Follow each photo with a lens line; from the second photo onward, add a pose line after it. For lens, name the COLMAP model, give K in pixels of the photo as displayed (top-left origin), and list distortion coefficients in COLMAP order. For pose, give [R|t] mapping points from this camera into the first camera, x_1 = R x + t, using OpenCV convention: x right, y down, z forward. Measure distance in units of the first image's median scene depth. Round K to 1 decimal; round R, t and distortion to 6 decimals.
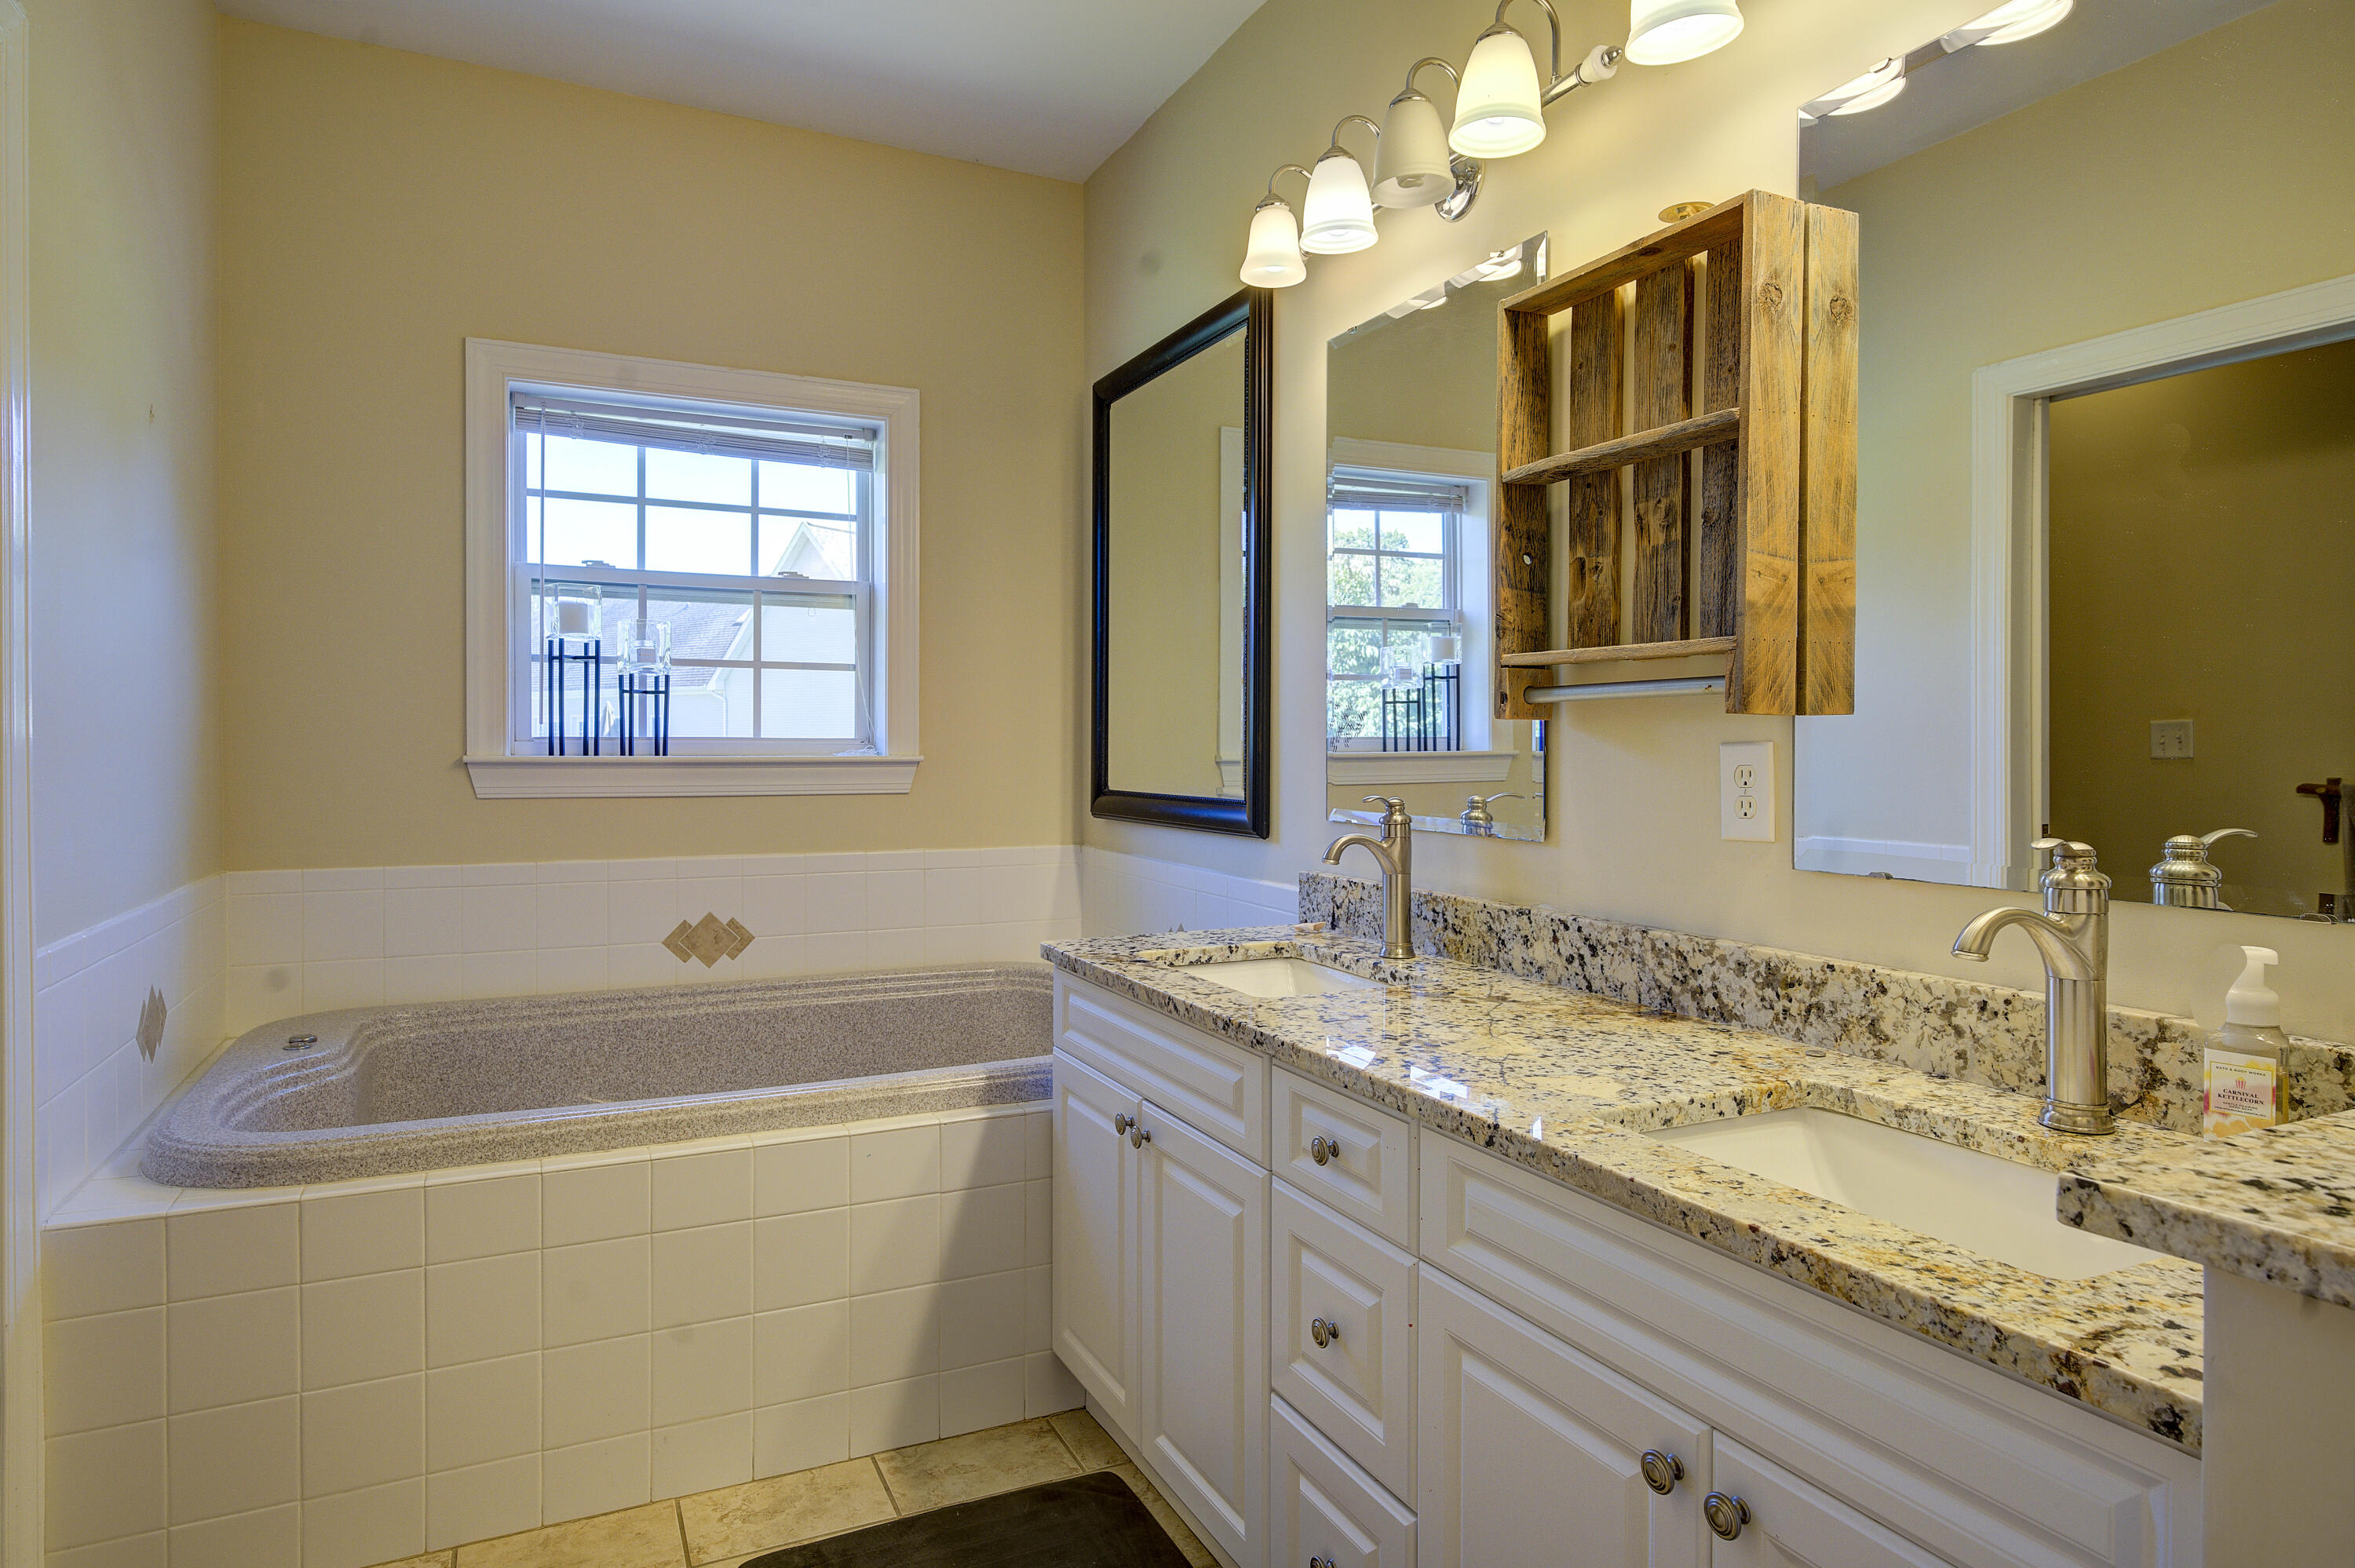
lens RADIAL K [[1360.1, 0, 1177.5], [0, 1360.1, 784.0], [0, 0, 1]] dist [0.002155, -0.000562]
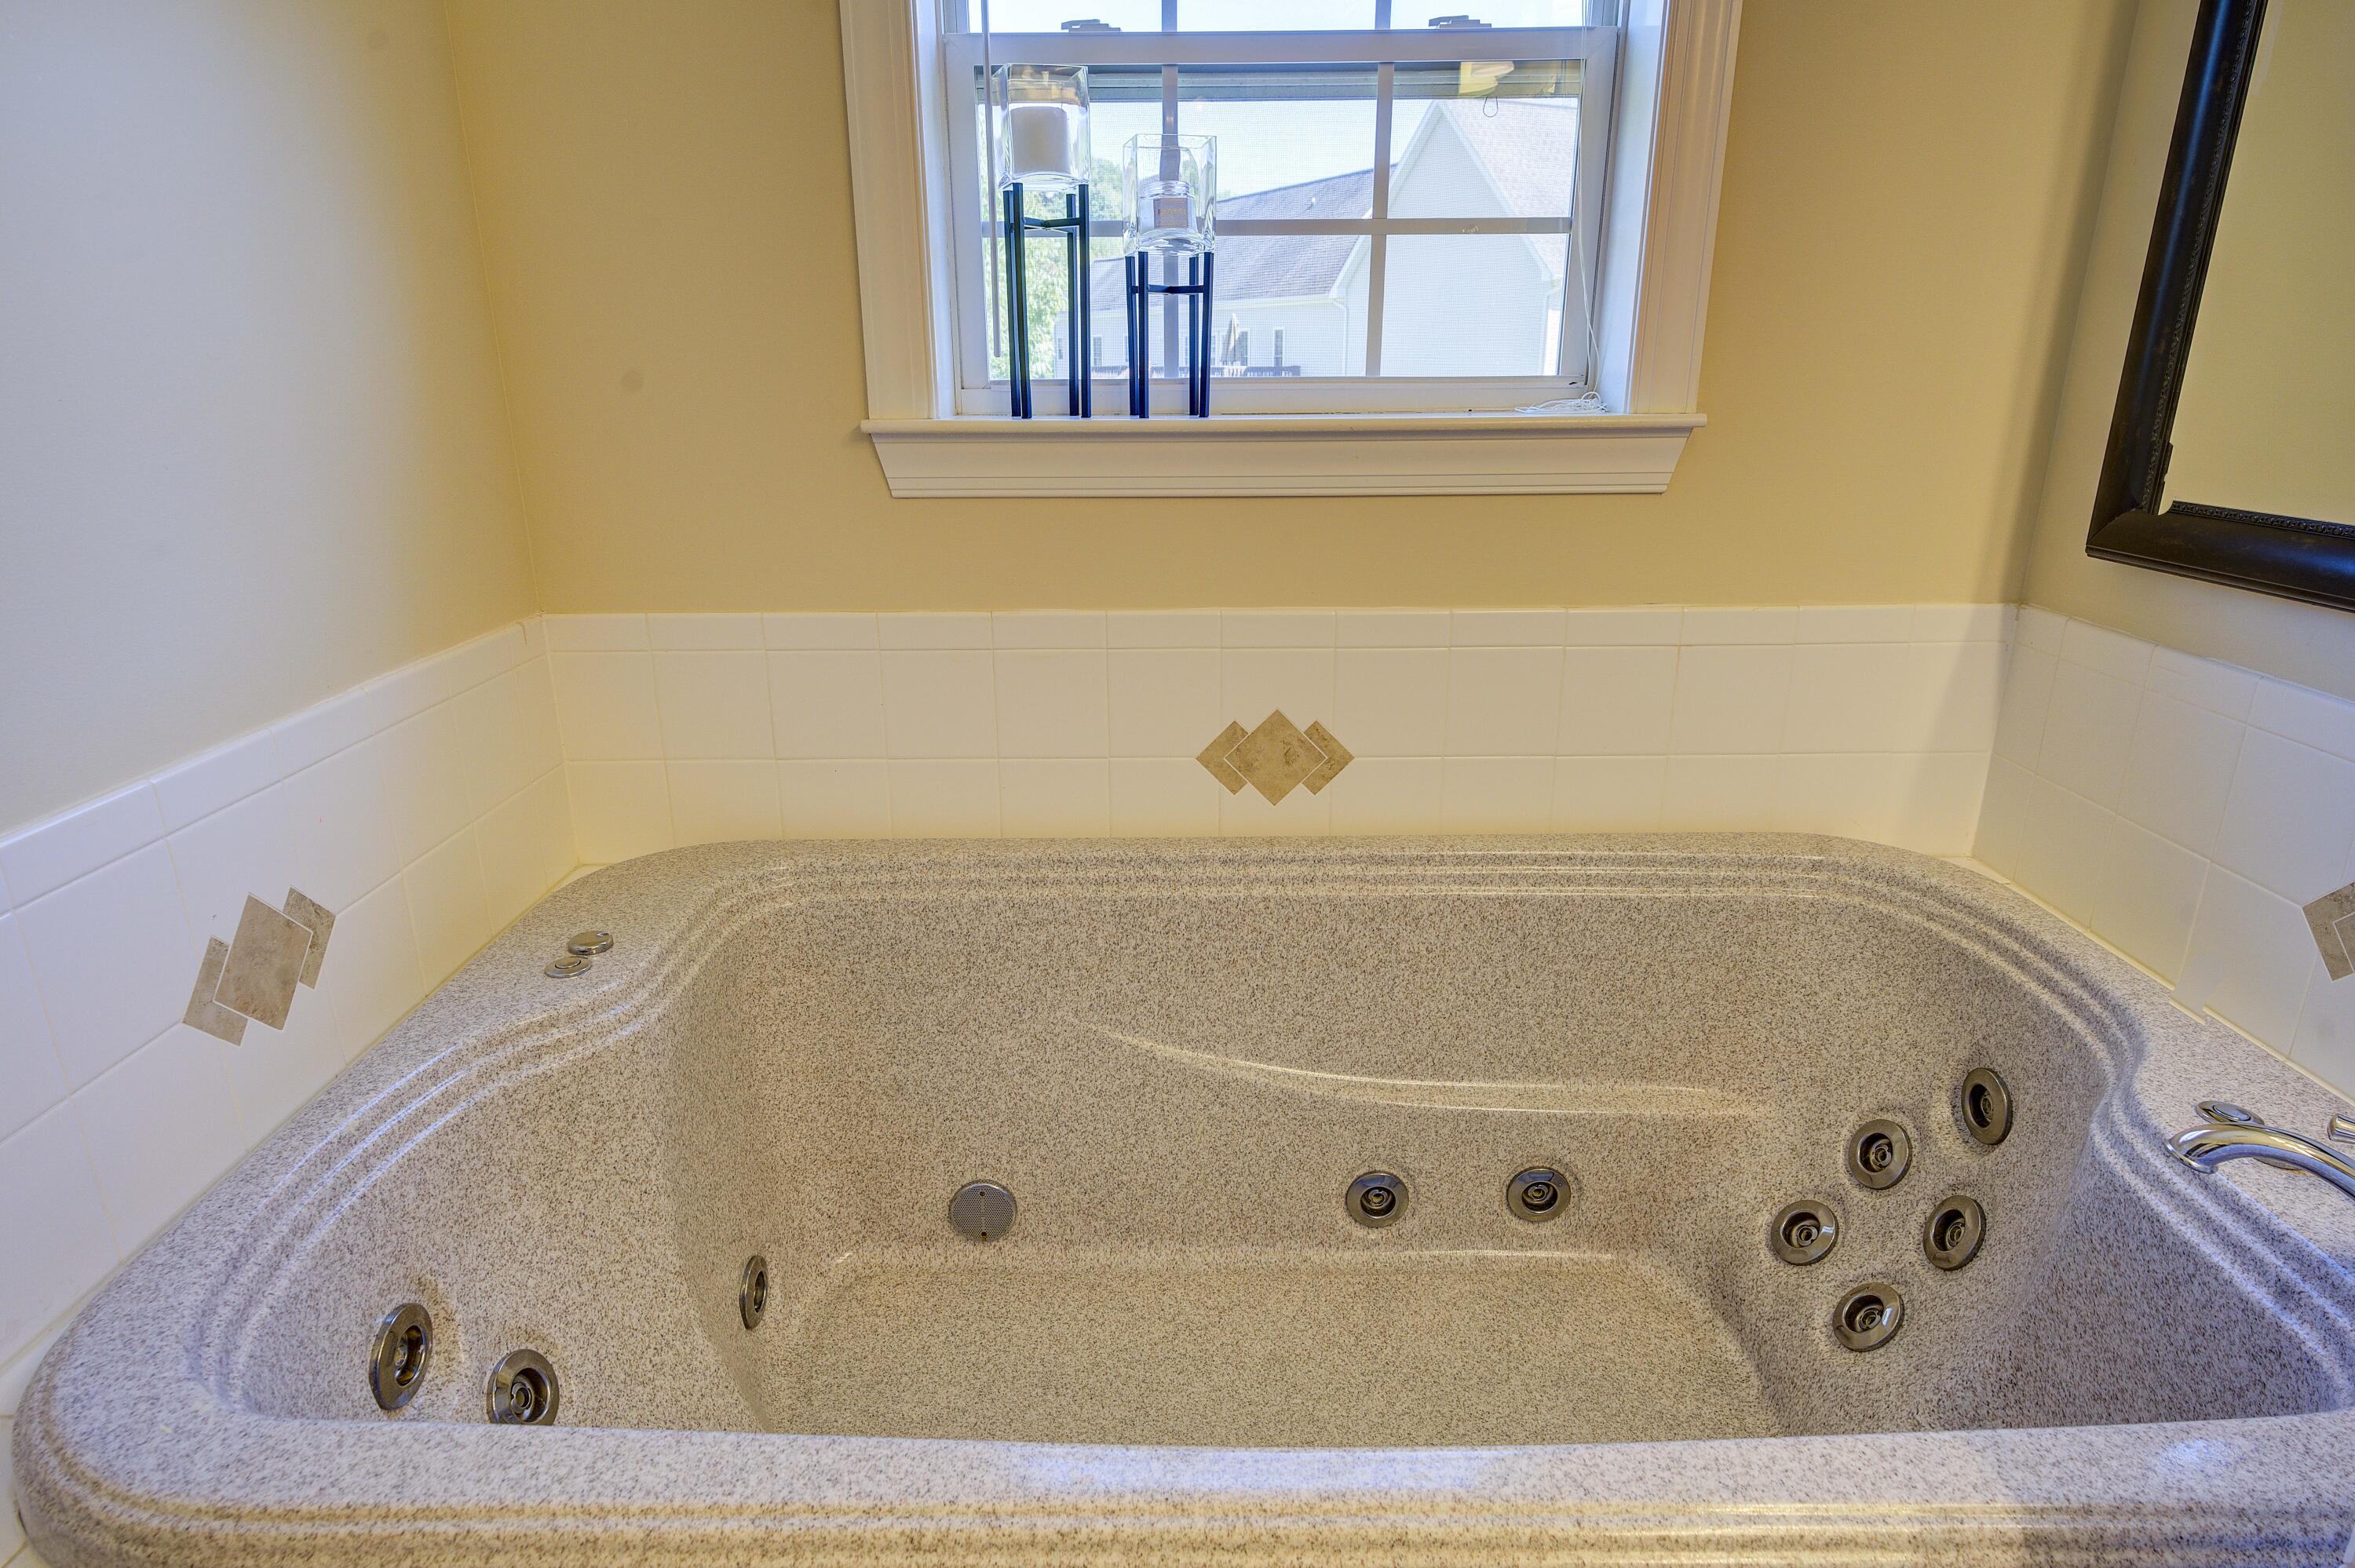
lens RADIAL K [[1341.1, 0, 1186.8], [0, 1341.1, 789.6], [0, 0, 1]] dist [0.017877, -0.000185]
pose [[0.906839, 0.120844, -0.403783, -0.152659], [-0.001897, 0.959176, 0.282803, -0.029260], [0.421474, -0.255690, 0.870047, 0.501177]]
